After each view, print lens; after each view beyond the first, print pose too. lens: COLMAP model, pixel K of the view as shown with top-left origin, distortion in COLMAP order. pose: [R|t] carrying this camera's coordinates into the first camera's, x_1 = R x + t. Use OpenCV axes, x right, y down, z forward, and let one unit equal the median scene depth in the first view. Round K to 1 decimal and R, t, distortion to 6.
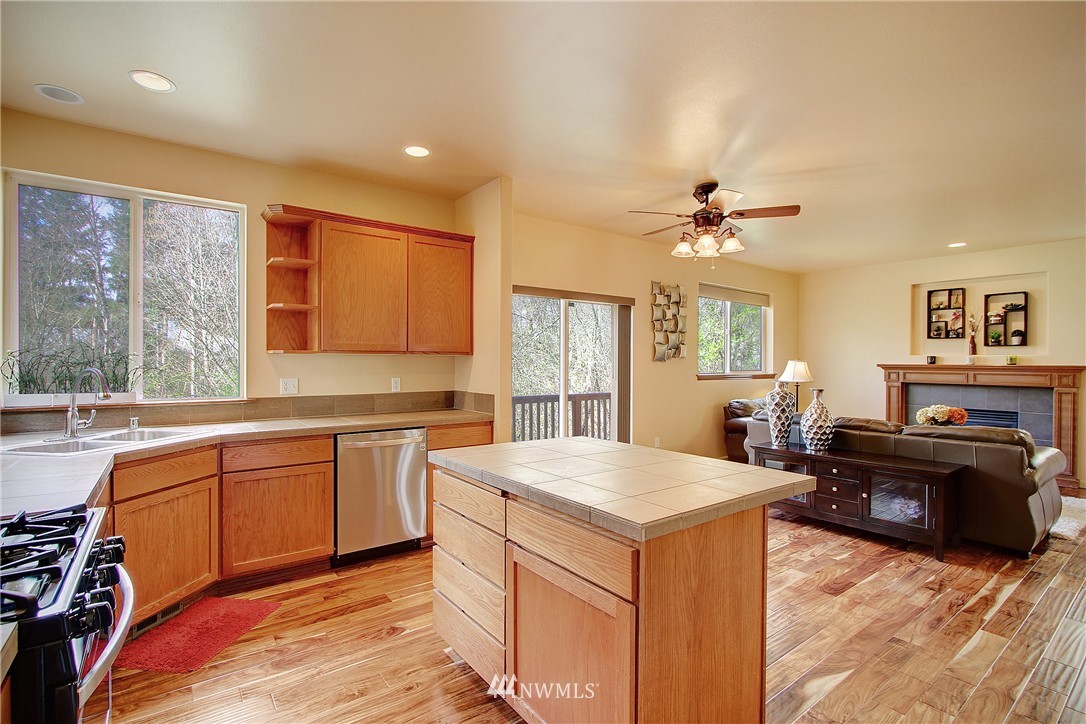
lens RADIAL K [[500.2, 0, 537.8], [0, 500.2, 368.4], [0, 0, 1]] dist [-0.014383, 0.000449]
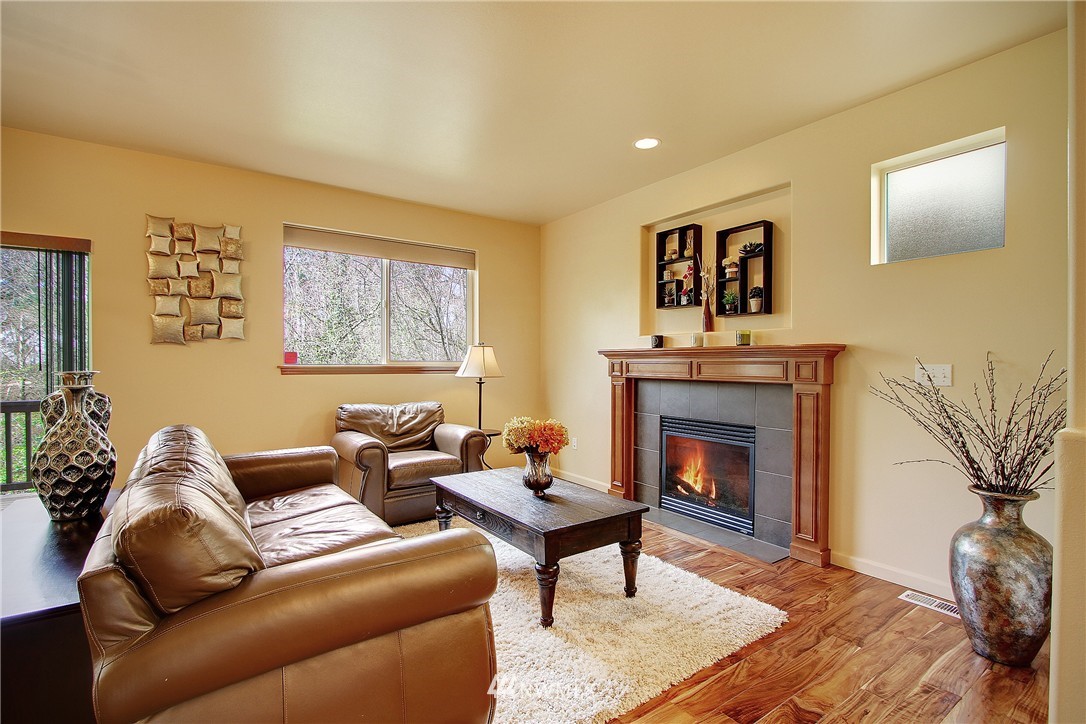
lens RADIAL K [[500.2, 0, 537.8], [0, 500.2, 368.4], [0, 0, 1]] dist [-0.014383, 0.000449]
pose [[0.999340, -0.002237, -0.036268, 0.690656], [0.002092, 0.999990, -0.004033, 0.019849], [0.036276, 0.003955, 0.999334, 0.373313]]
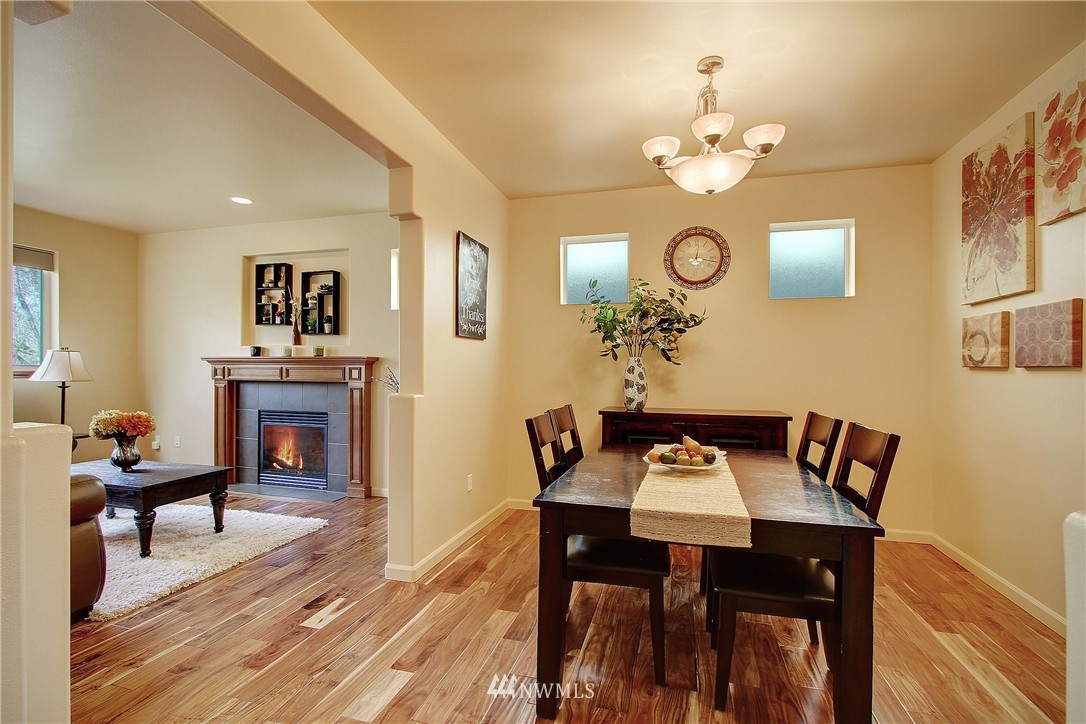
lens RADIAL K [[500.2, 0, 537.8], [0, 500.2, 368.4], [0, 0, 1]] dist [-0.014383, 0.000449]
pose [[0.796563, -0.001068, 0.604554, 0.697674], [0.007856, 0.999932, -0.008583, 0.021533], [-0.604504, 0.011586, 0.796518, 0.095163]]
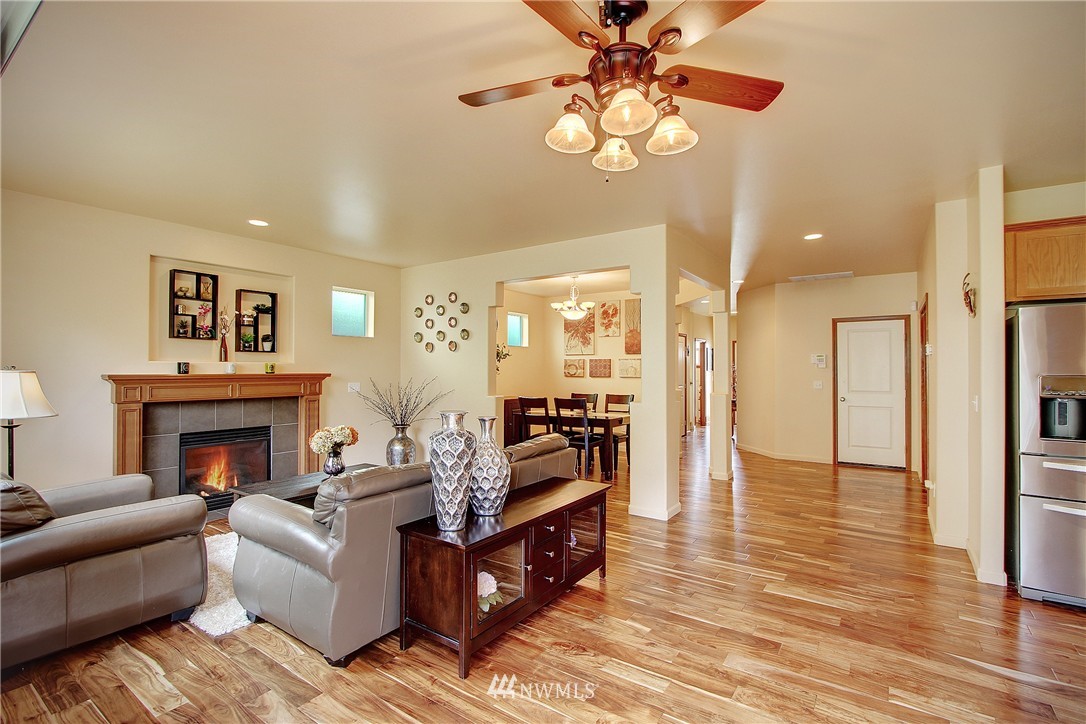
lens RADIAL K [[505.4, 0, 543.0], [0, 505.4, 362.0], [0, 0, 1]] dist [0.001996, 0.000415]
pose [[-0.313967, 0.004188, 0.949425, -0.056574], [0.009421, 0.999955, -0.001295, -0.020610], [-0.949387, 0.008538, -0.313992, 0.766546]]
